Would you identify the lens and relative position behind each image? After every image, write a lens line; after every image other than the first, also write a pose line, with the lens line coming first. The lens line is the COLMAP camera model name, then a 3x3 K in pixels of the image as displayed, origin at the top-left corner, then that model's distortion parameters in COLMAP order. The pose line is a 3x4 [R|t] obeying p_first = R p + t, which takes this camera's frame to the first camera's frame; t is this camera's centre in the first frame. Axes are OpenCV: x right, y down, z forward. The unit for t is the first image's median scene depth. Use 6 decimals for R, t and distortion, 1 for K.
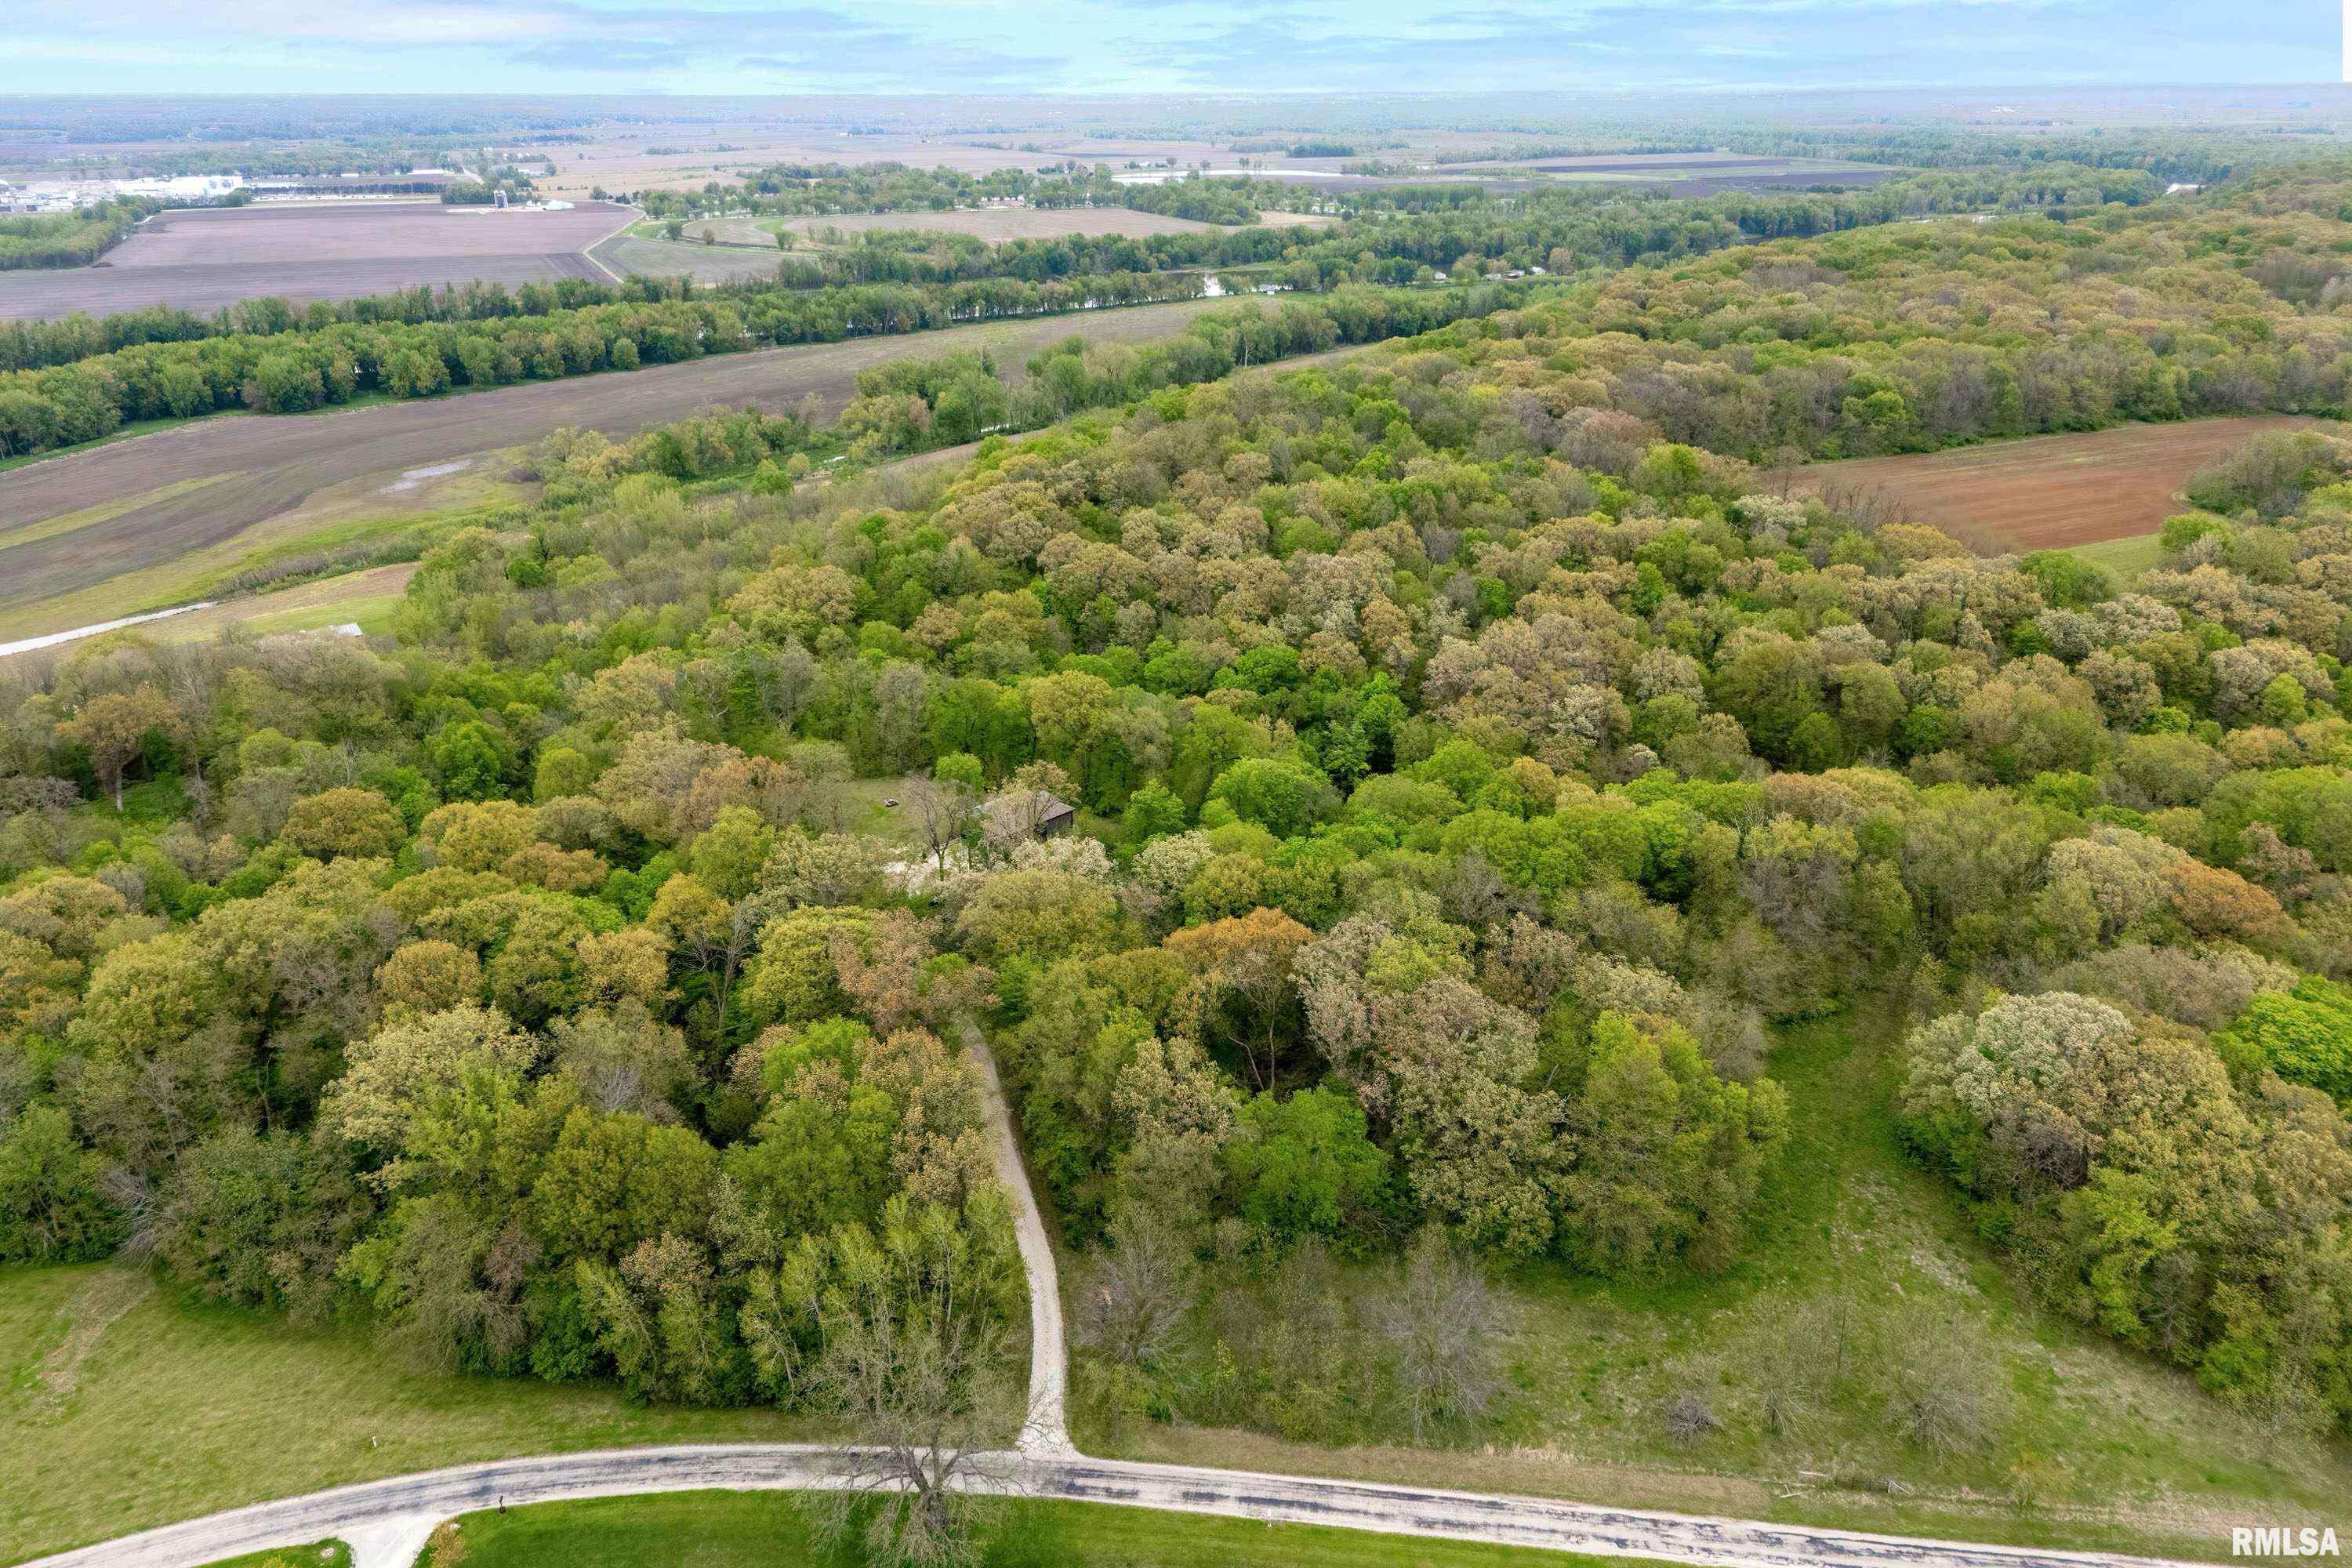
lens RADIAL K [[1714.8, 0, 1193.2], [0, 1714.8, 763.4], [0, 0, 1]] dist [0.066661, -0.058577]
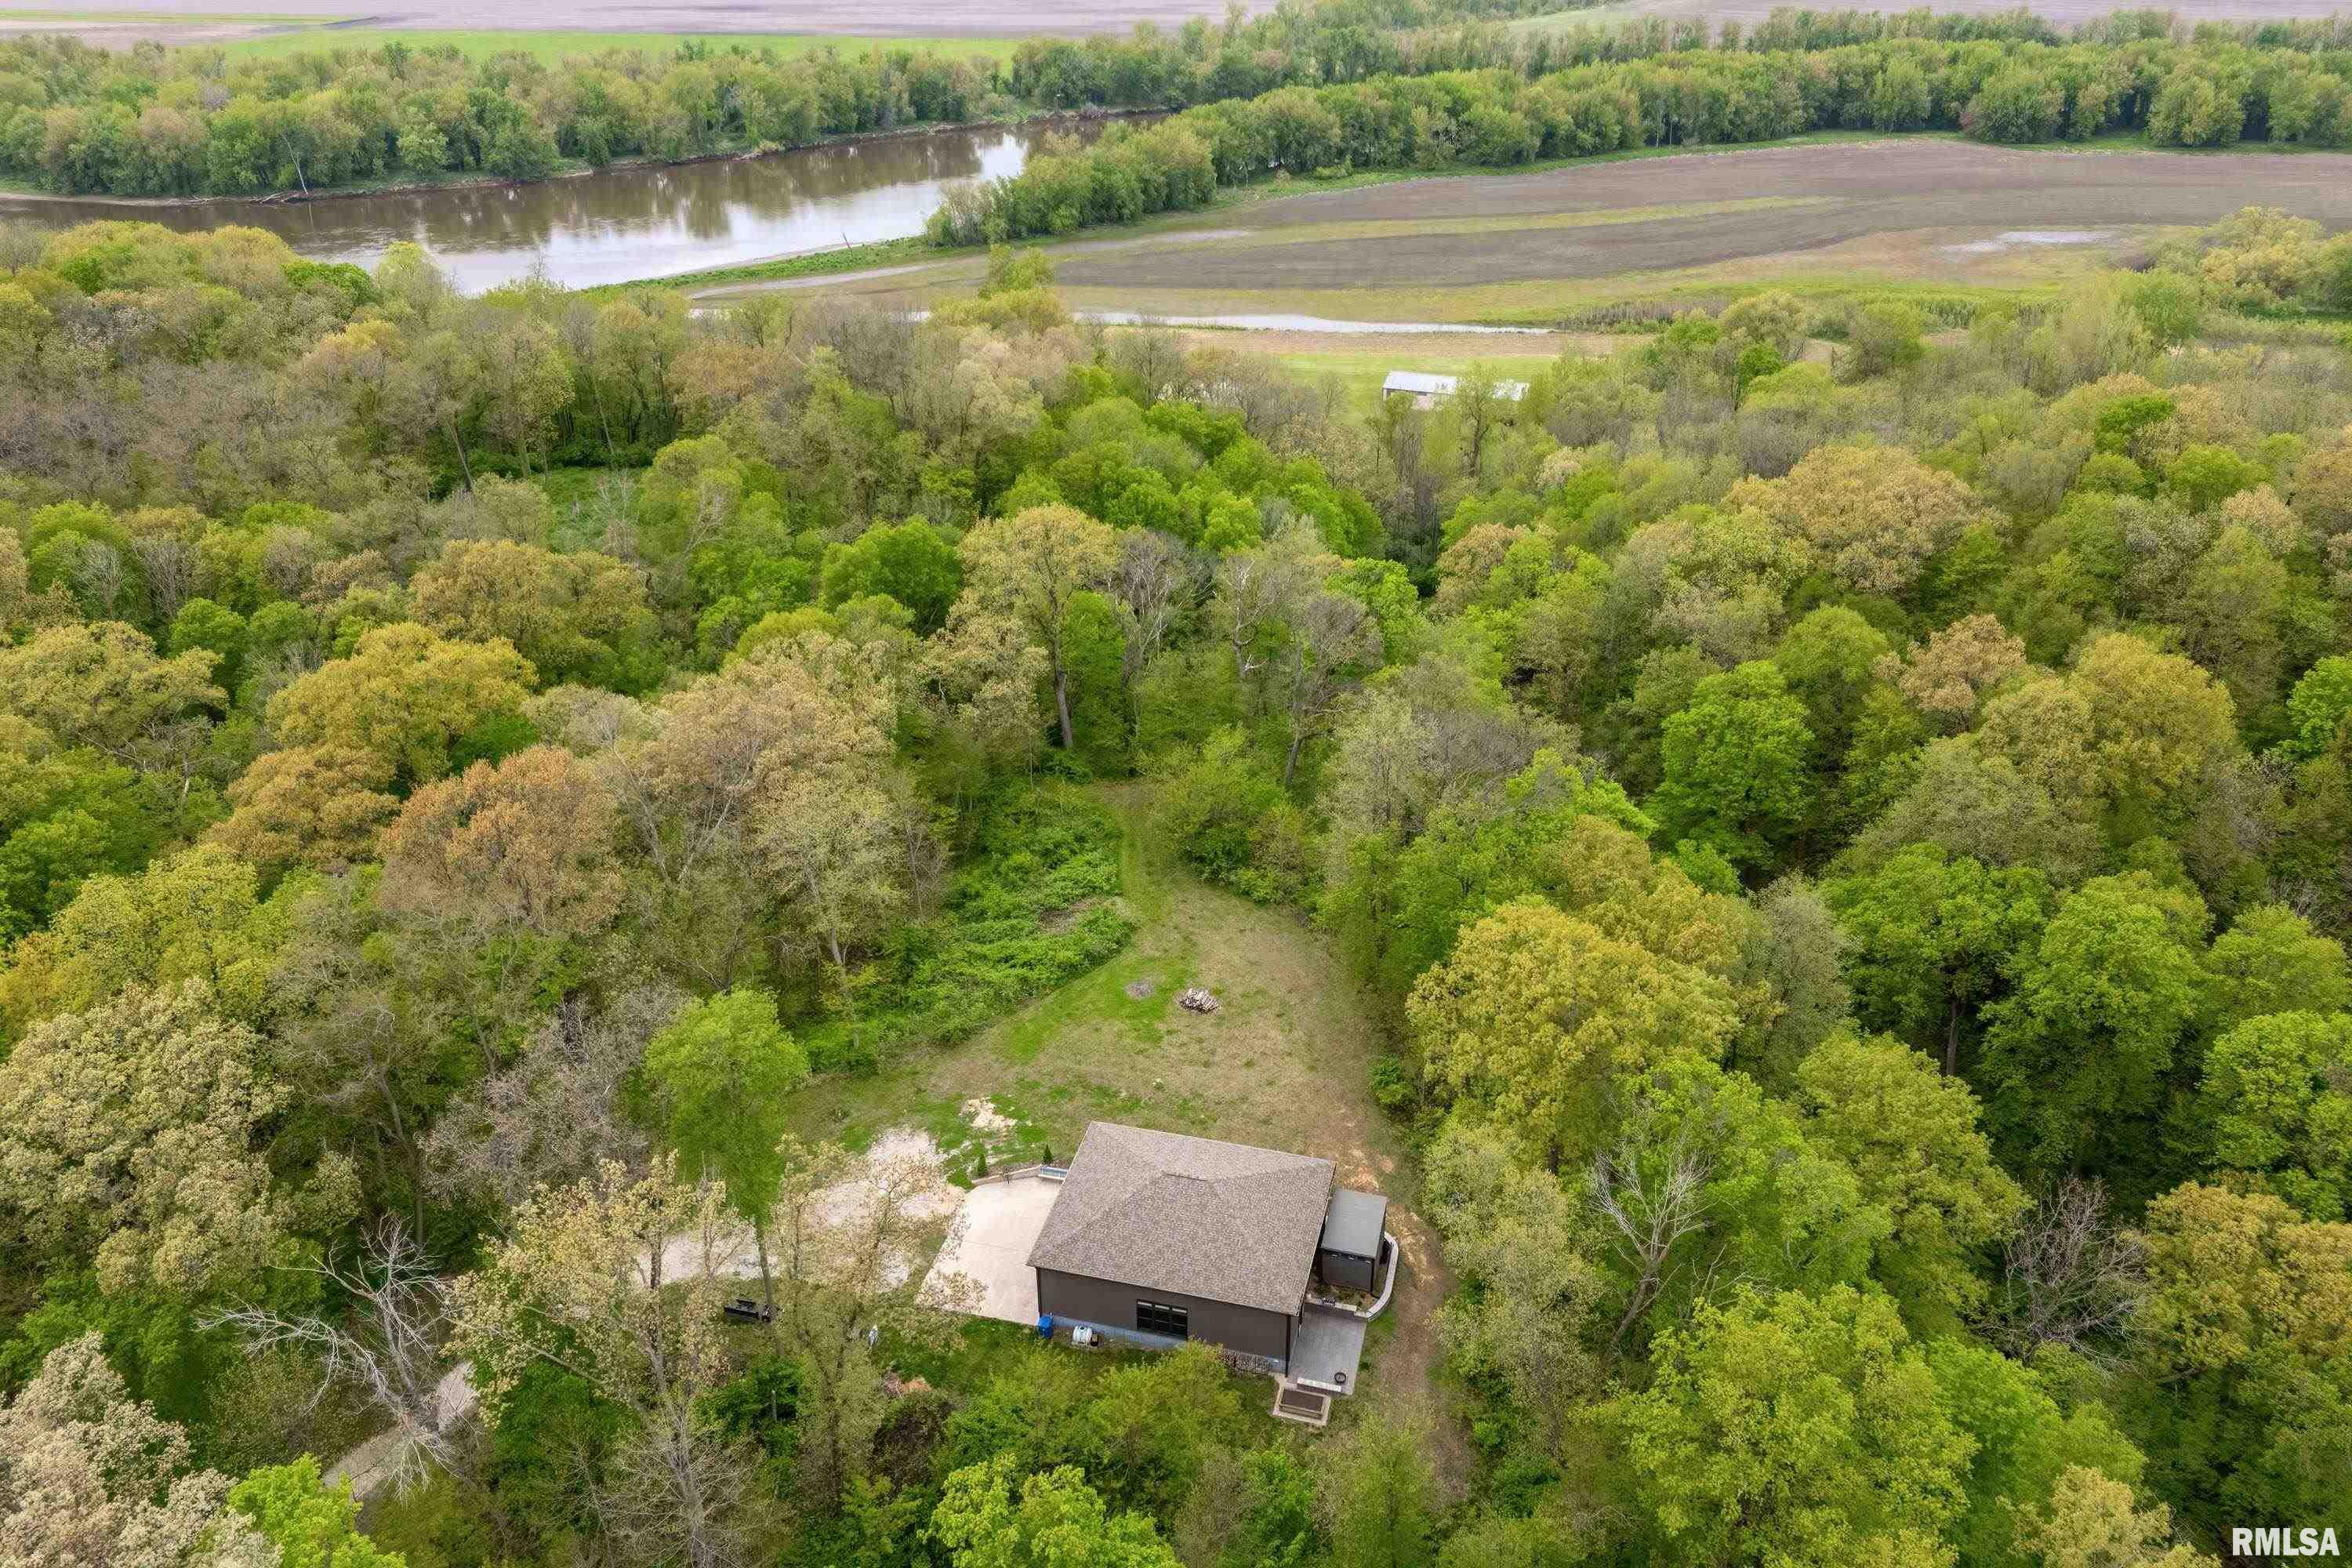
lens RADIAL K [[1714.8, 0, 1187.8], [0, 1714.8, 832.8], [0, 0, 1]] dist [0.066661, -0.058577]
pose [[0.477561, 0.438869, -0.761137, 0.046128], [-0.318122, 0.893899, 0.315820, -0.054567], [0.818984, 0.091311, 0.566505, 0.280175]]
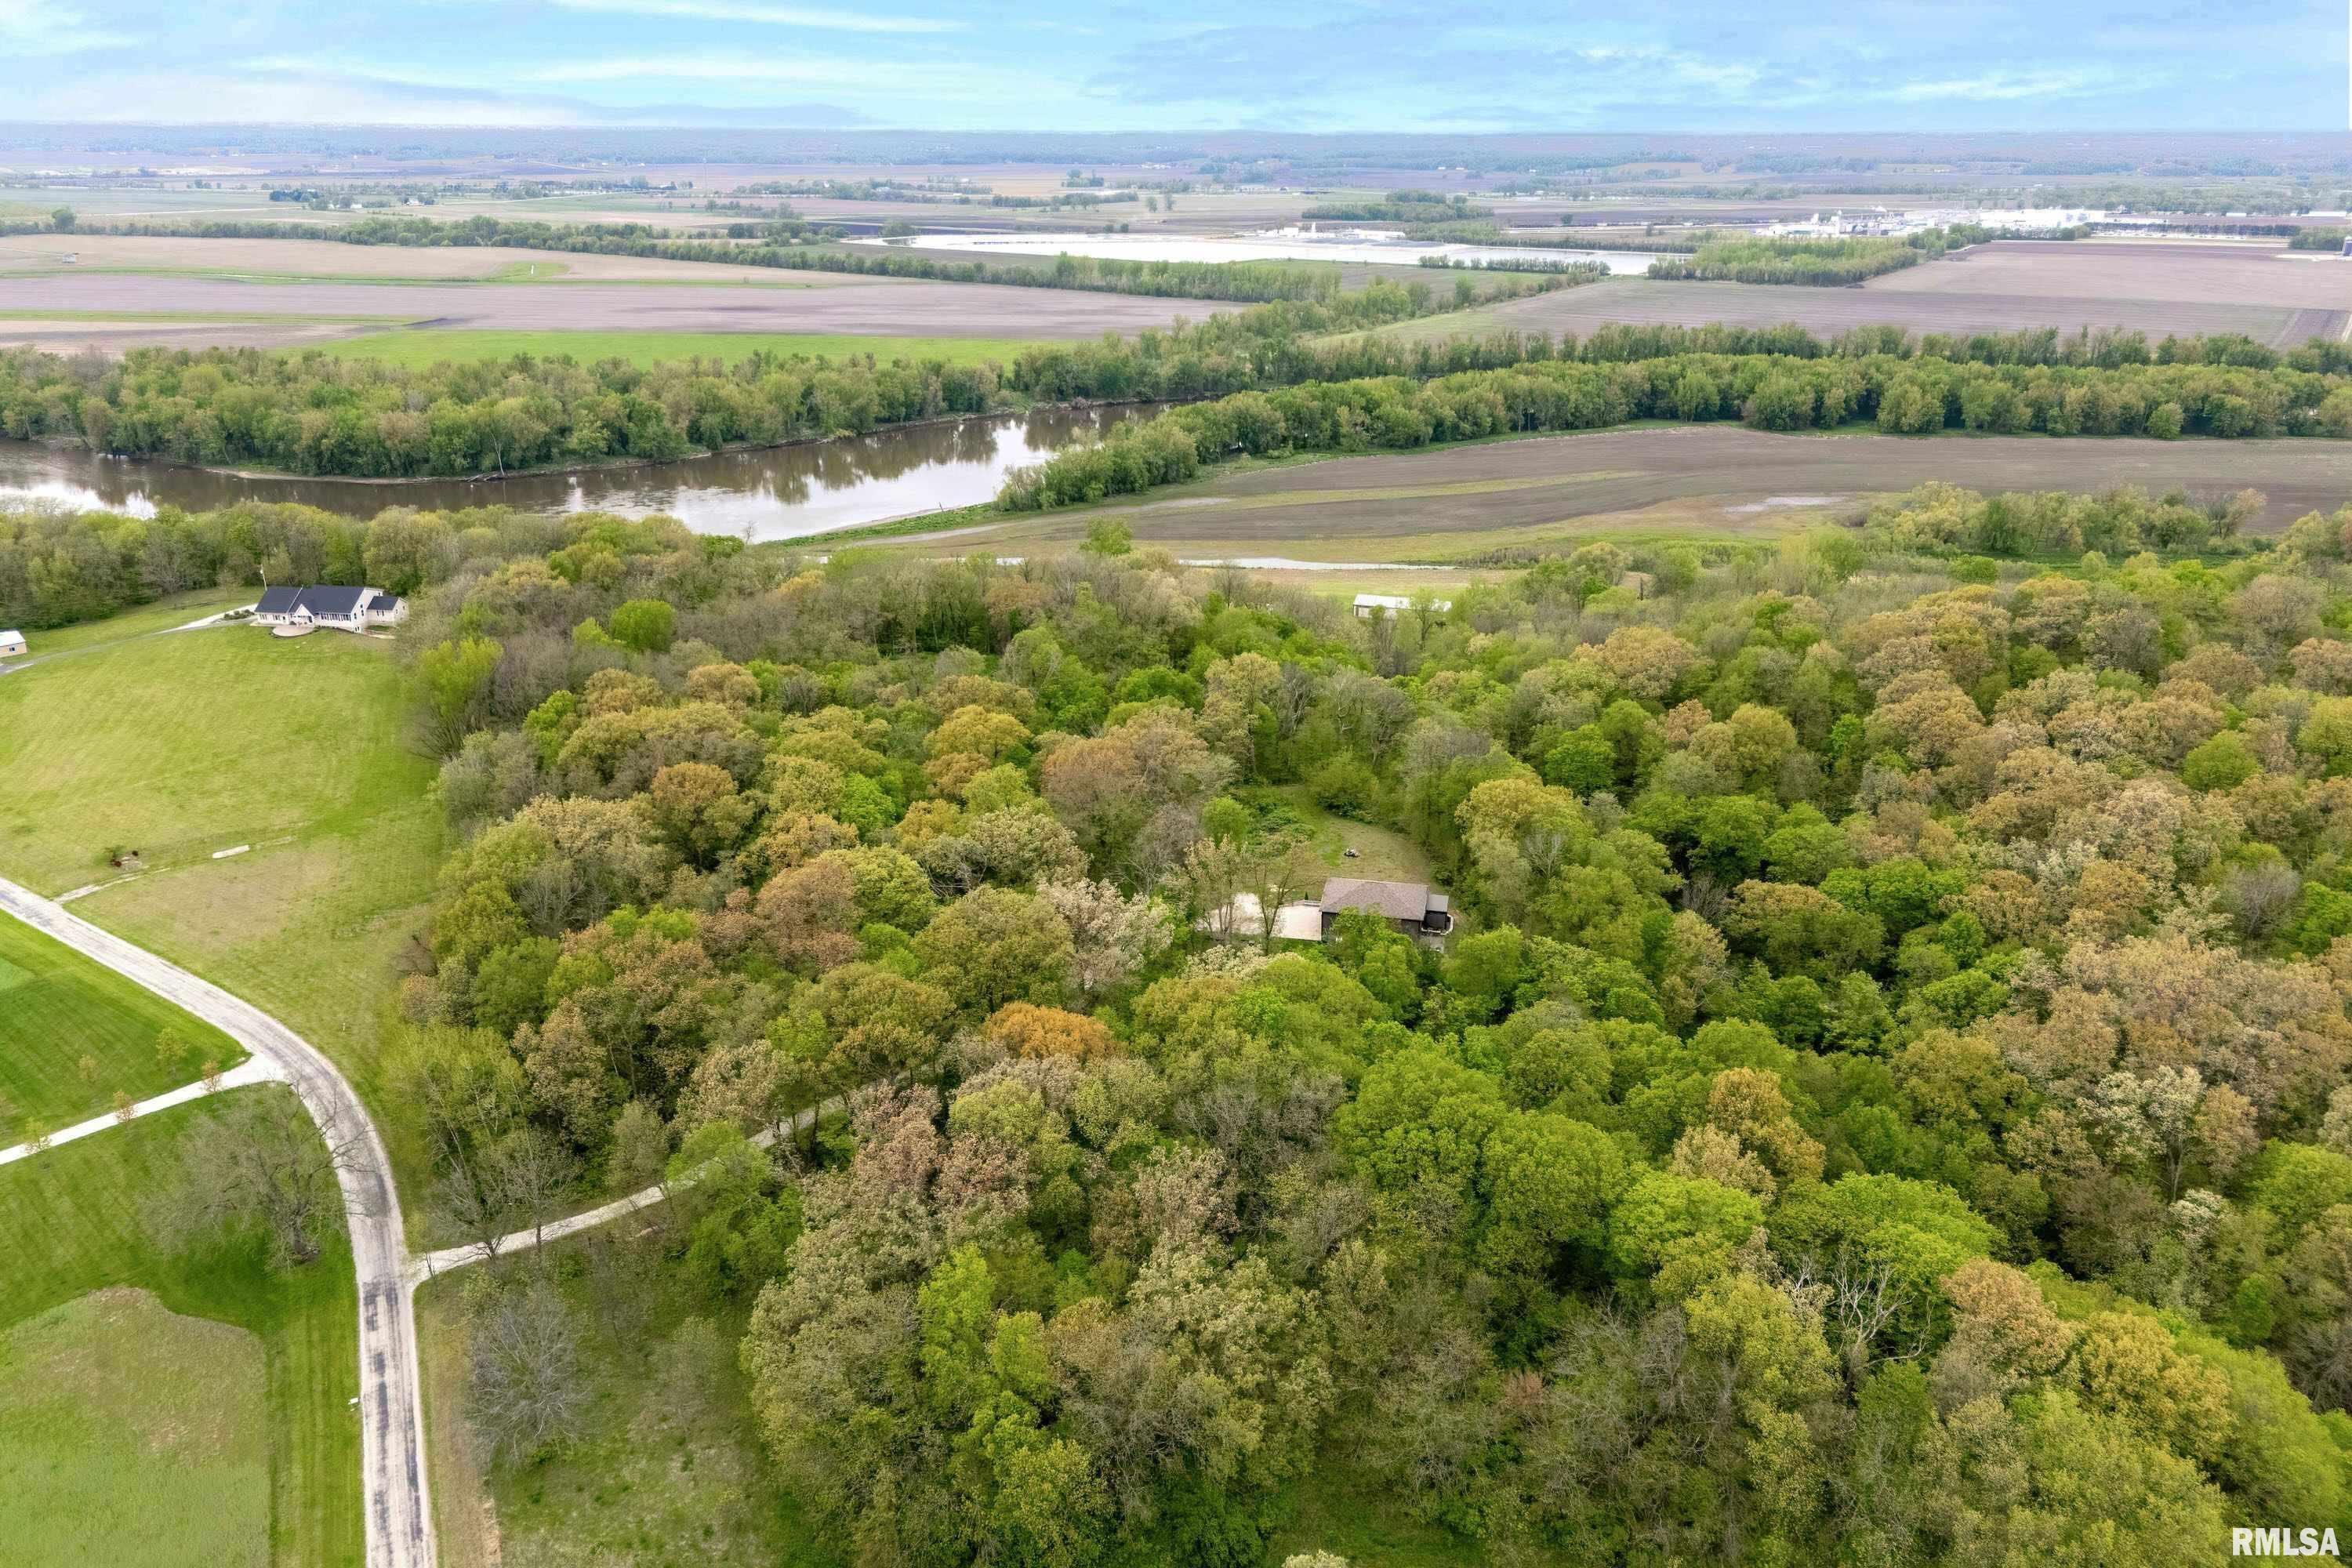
lens RADIAL K [[1714.8, 0, 1190.7], [0, 1714.8, 823.2], [0, 0, 1]] dist [0.066661, -0.058577]
pose [[0.534377, 0.323417, -0.780924, 0.195801], [-0.313852, 0.933772, 0.171953, -0.048694], [0.784817, 0.153207, 0.600491, 0.126754]]
